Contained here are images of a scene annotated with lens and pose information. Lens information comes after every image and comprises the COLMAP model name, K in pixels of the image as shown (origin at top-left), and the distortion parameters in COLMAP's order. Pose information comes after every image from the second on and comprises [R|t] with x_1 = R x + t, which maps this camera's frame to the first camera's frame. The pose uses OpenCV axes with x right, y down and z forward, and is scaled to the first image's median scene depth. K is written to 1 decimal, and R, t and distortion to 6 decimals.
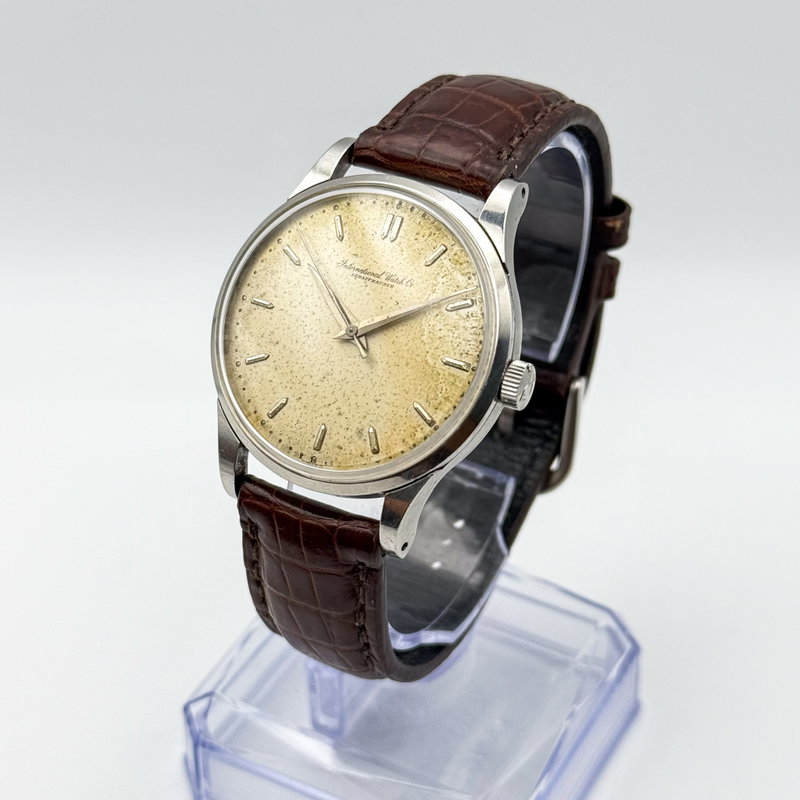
lens RADIAL K [[1754.3, 0, 401.2], [0, 1754.3, 403.4], [0, 0, 1]] dist [0.051548, 0.000000]
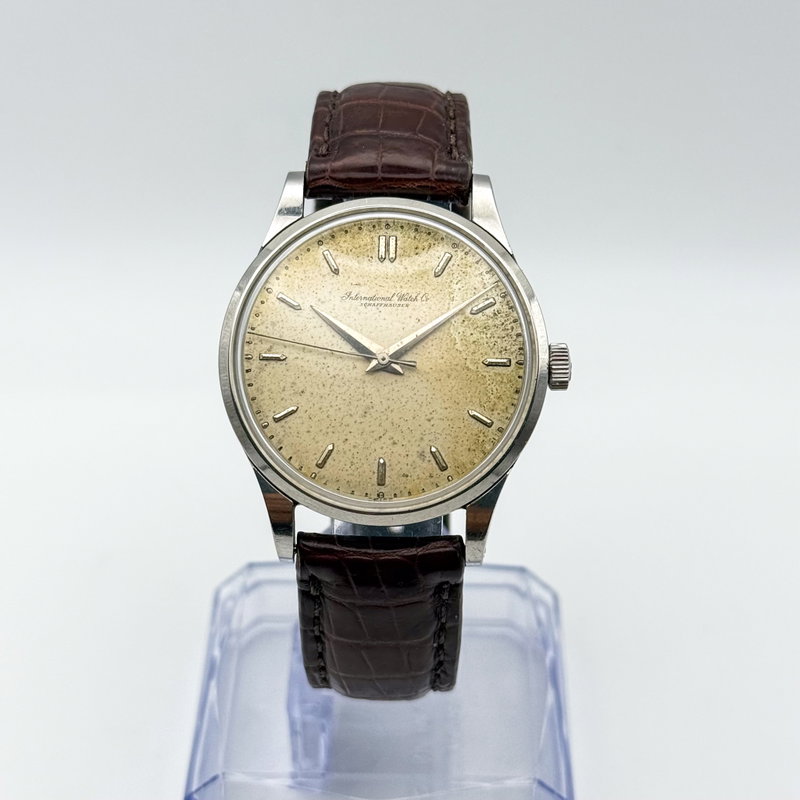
lens RADIAL K [[1754.3, 0, 397.9], [0, 1754.3, 397.6], [0, 0, 1]] dist [0.051548, 0.000000]
pose [[0.888575, -0.266080, 0.373678, -0.390566], [0.264716, 0.962698, 0.056024, -0.072613], [-0.374646, 0.049137, 0.925865, 0.083500]]
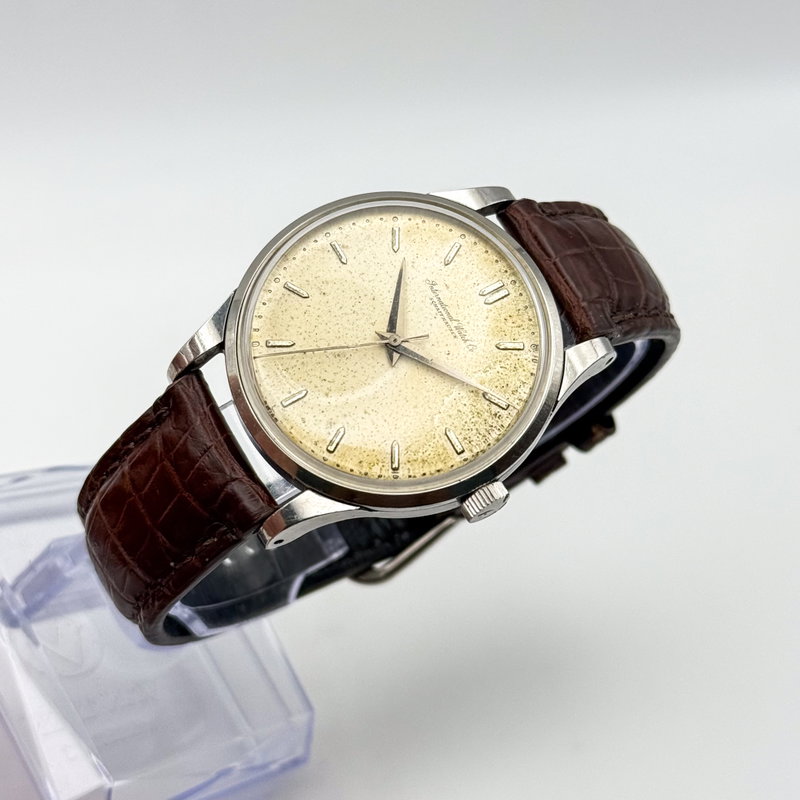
lens RADIAL K [[1754.3, 0, 401.4], [0, 1754.3, 399.3], [0, 0, 1]] dist [0.051548, 0.000000]
pose [[0.702981, 0.690659, 0.169728, -0.164963], [-0.681751, 0.722365, -0.115773, 0.089735], [-0.202566, -0.034326, 0.978667, 0.055358]]
